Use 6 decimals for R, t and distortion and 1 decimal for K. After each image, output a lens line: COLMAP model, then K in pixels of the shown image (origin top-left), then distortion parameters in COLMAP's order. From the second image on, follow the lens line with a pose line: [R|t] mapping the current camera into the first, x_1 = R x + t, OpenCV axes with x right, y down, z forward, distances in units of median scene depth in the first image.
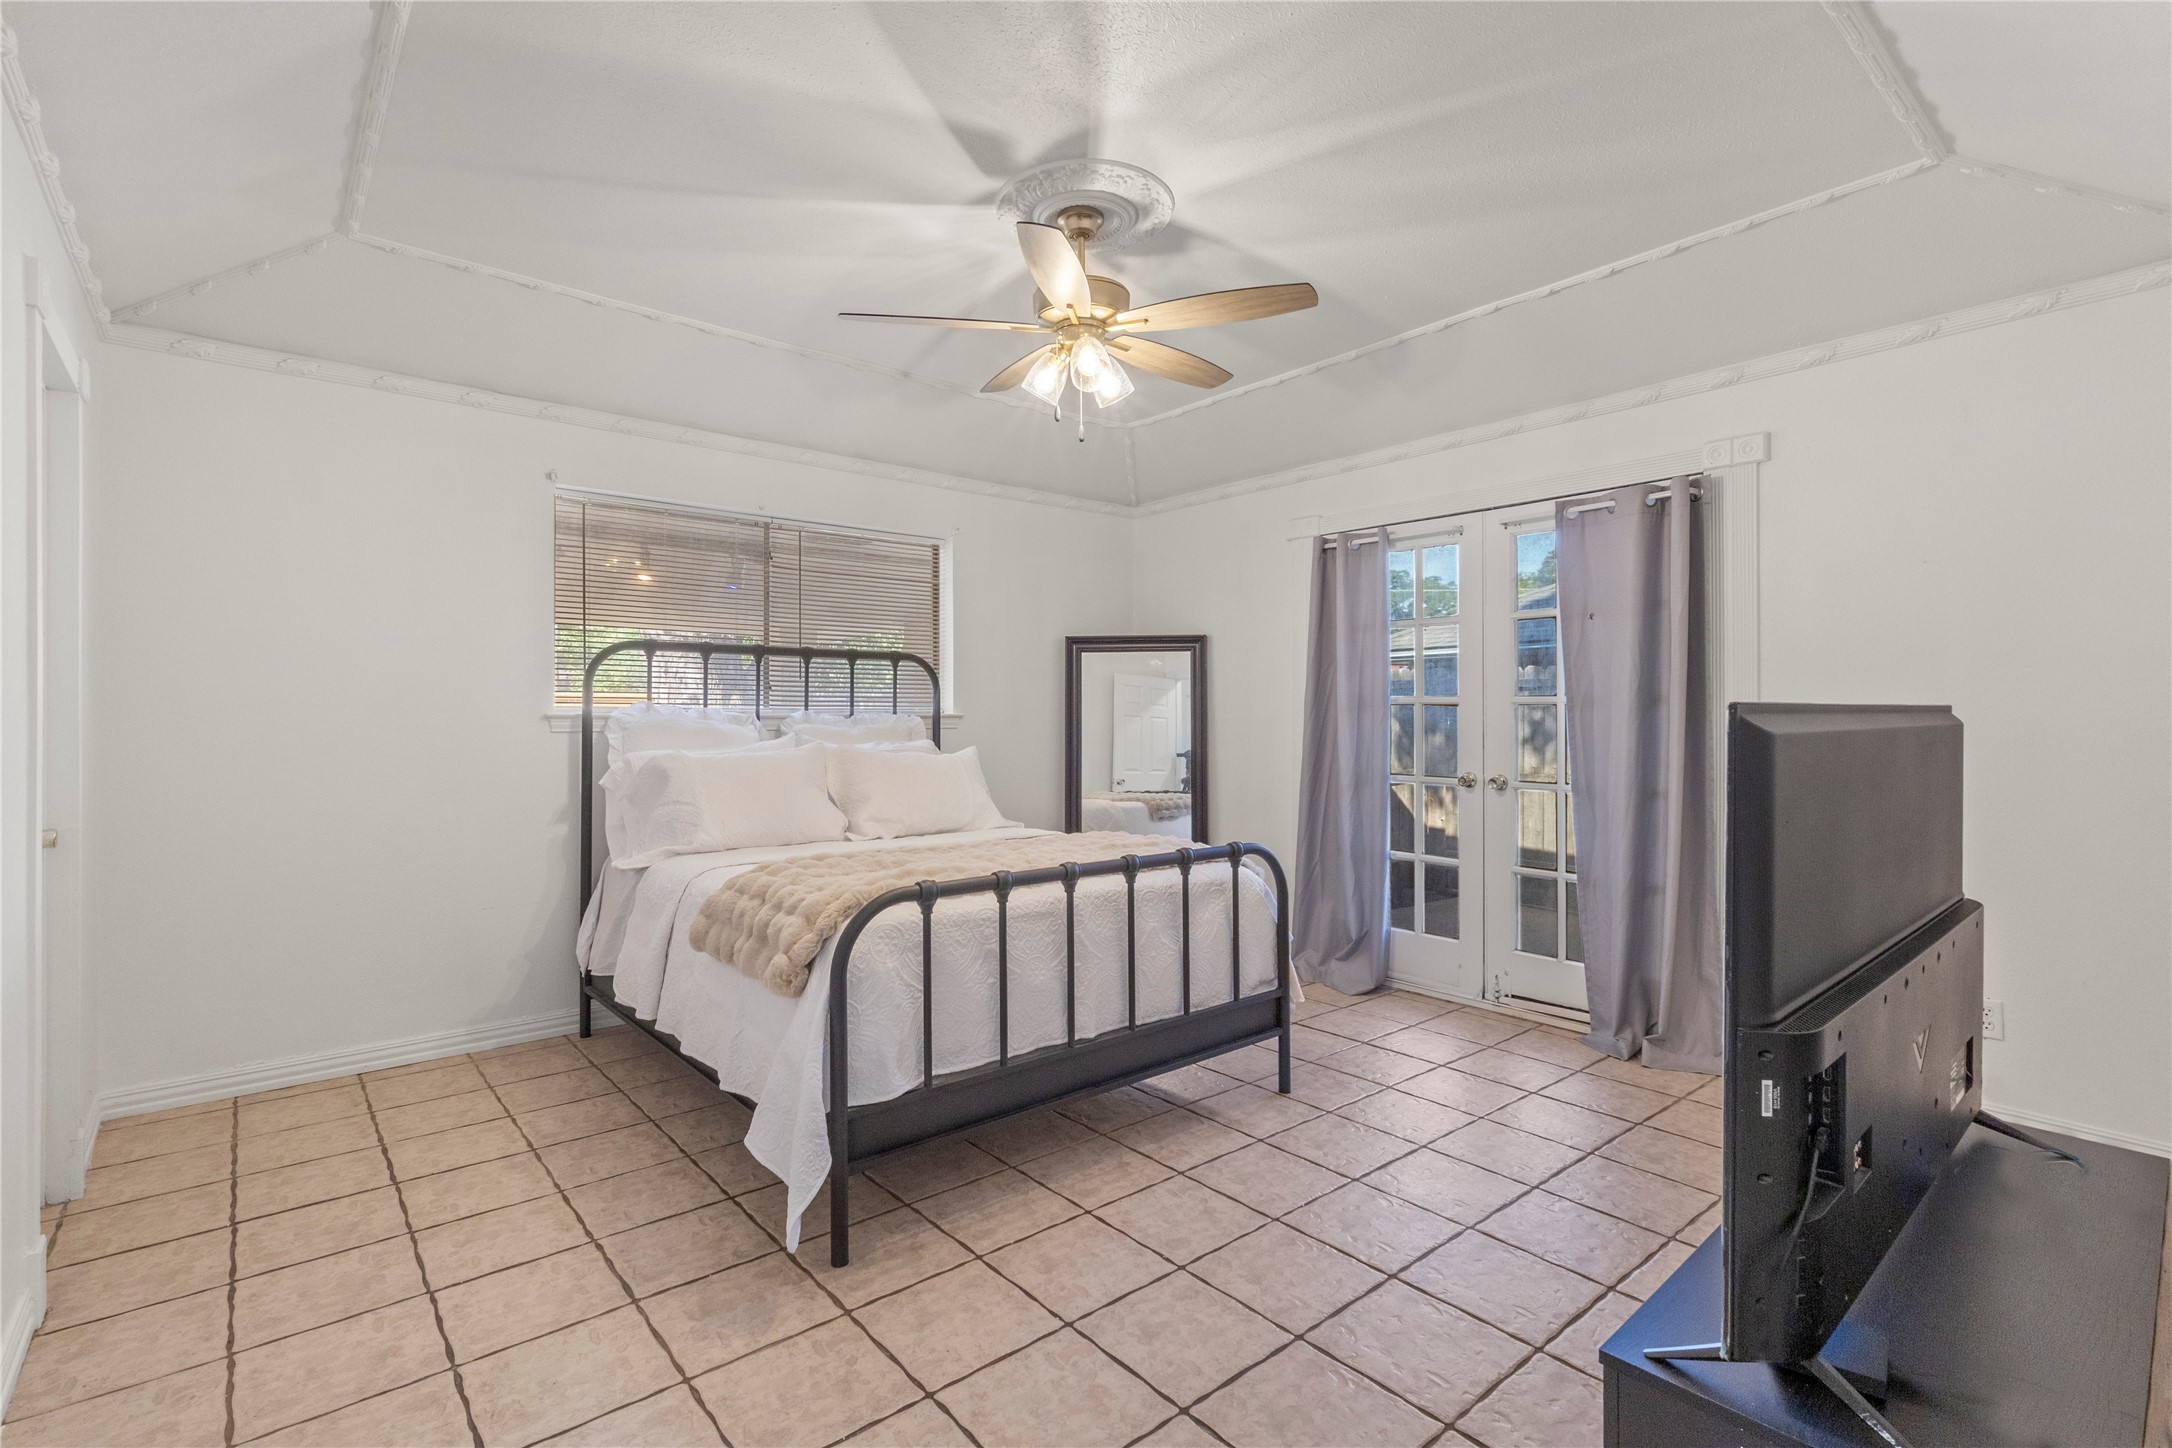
lens RADIAL K [[1003.0, 0, 1080.9], [0, 1003.0, 719.6], [0, 0, 1]] dist [-0.003331, -0.000070]
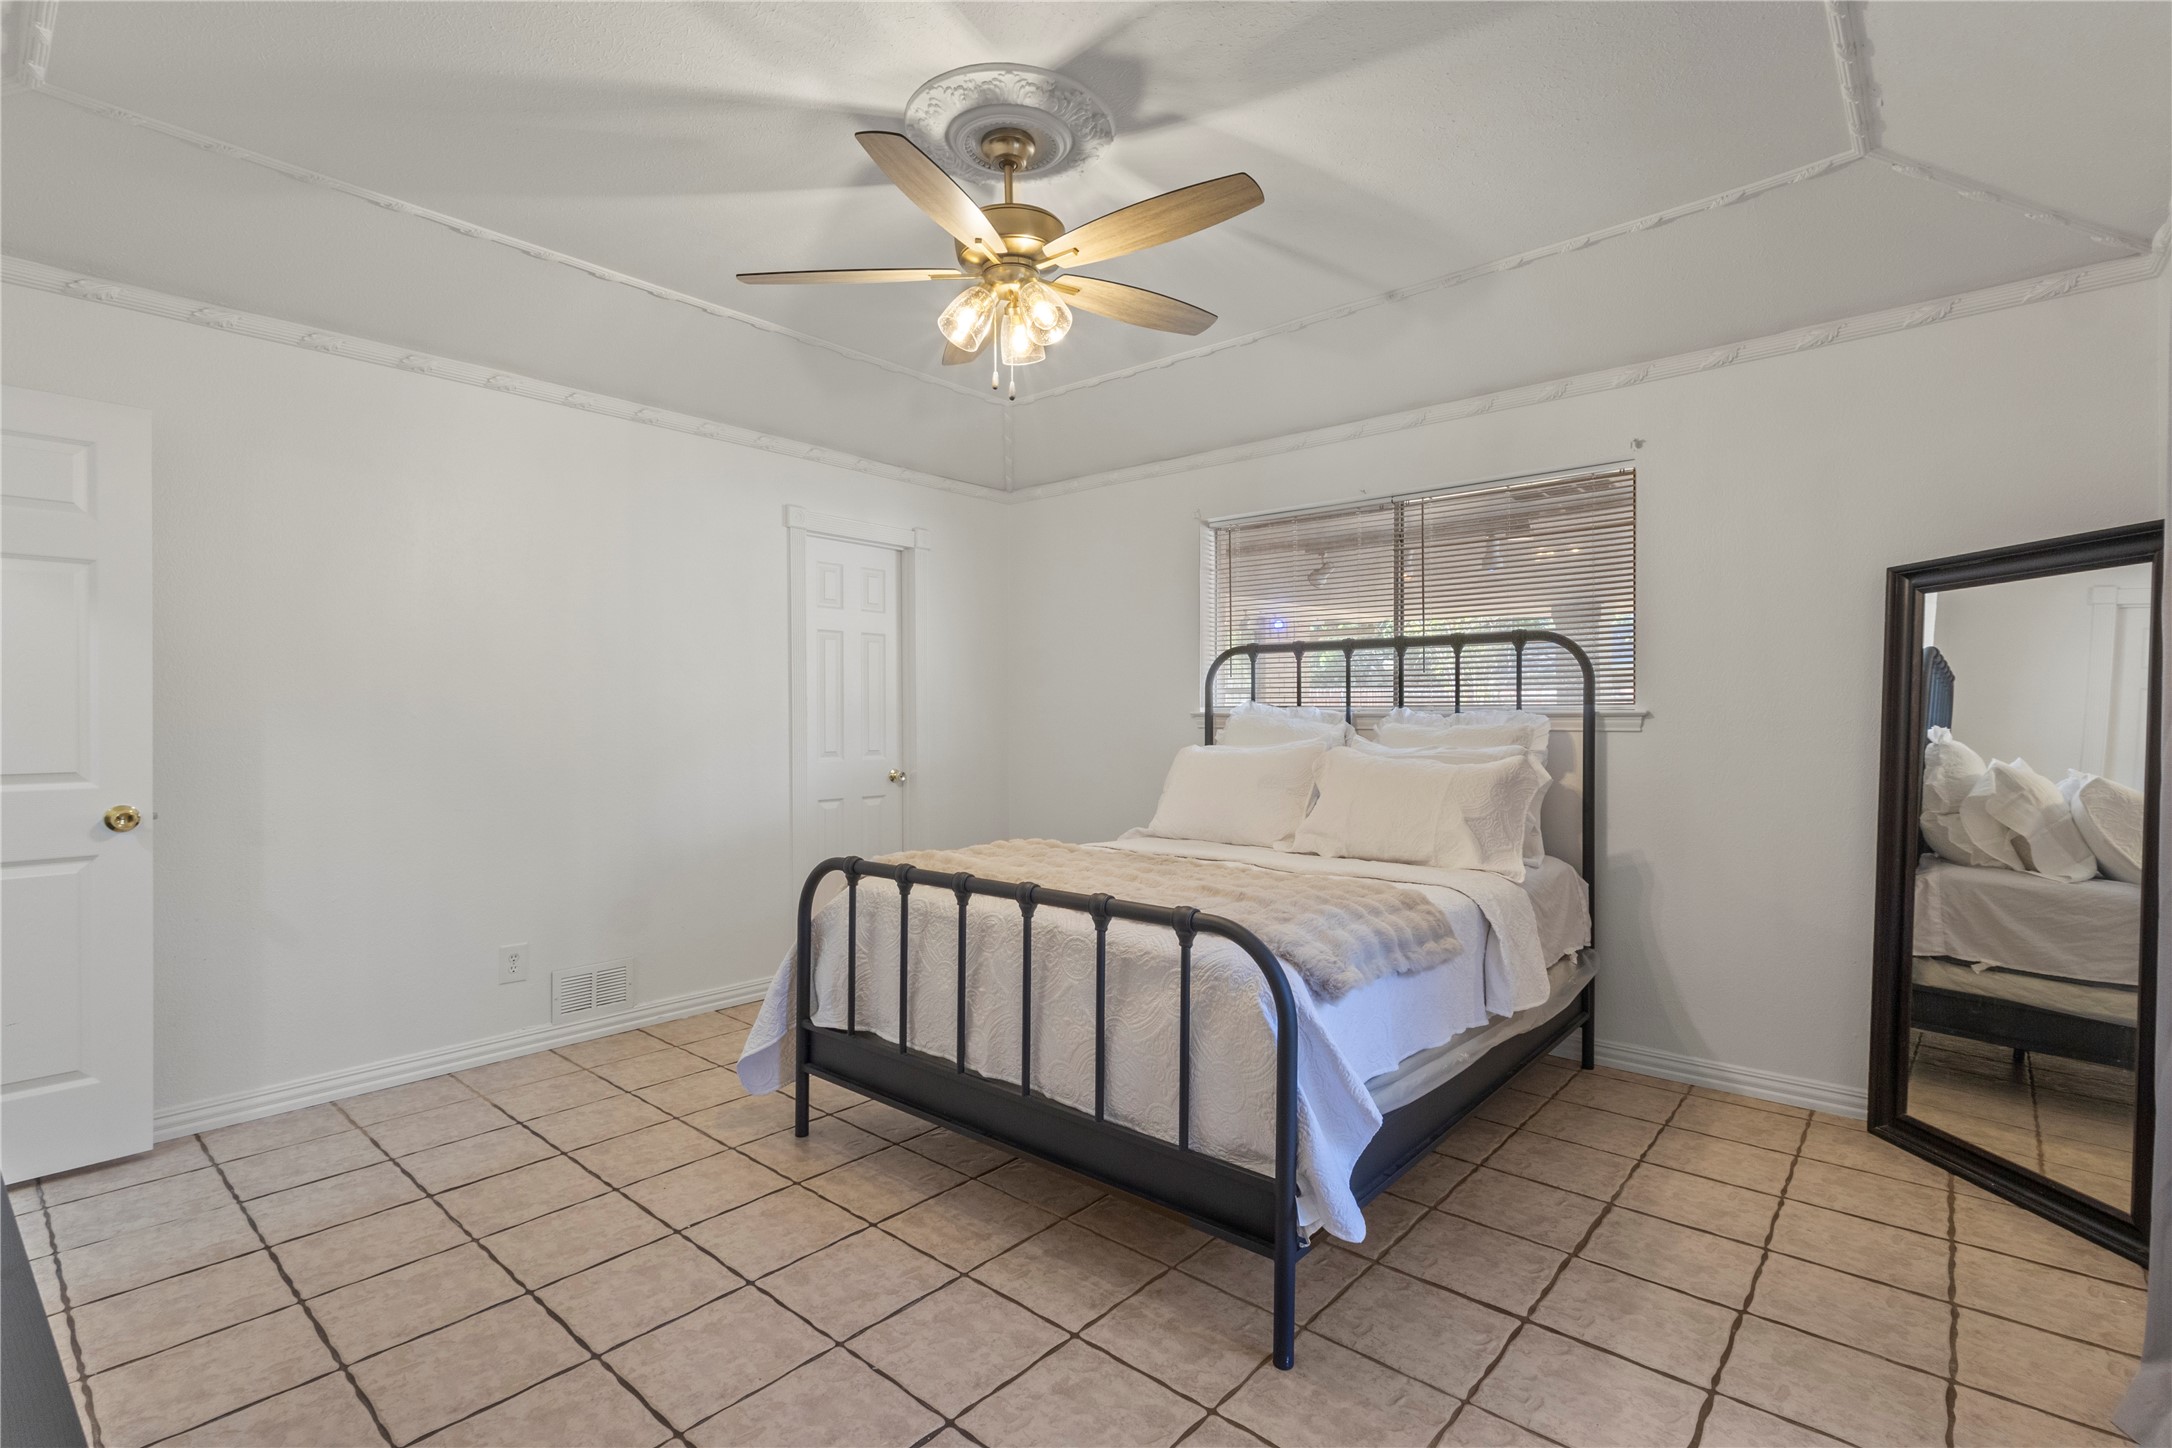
lens RADIAL K [[1003.0, 0, 1080.1], [0, 1003.0, 725.8], [0, 0, 1]] dist [-0.003331, -0.000070]
pose [[0.151336, 0.009803, -0.988434, 0.894637], [-0.005028, 0.999946, 0.009147, -0.000362], [0.988470, 0.003585, 0.151377, 0.948855]]
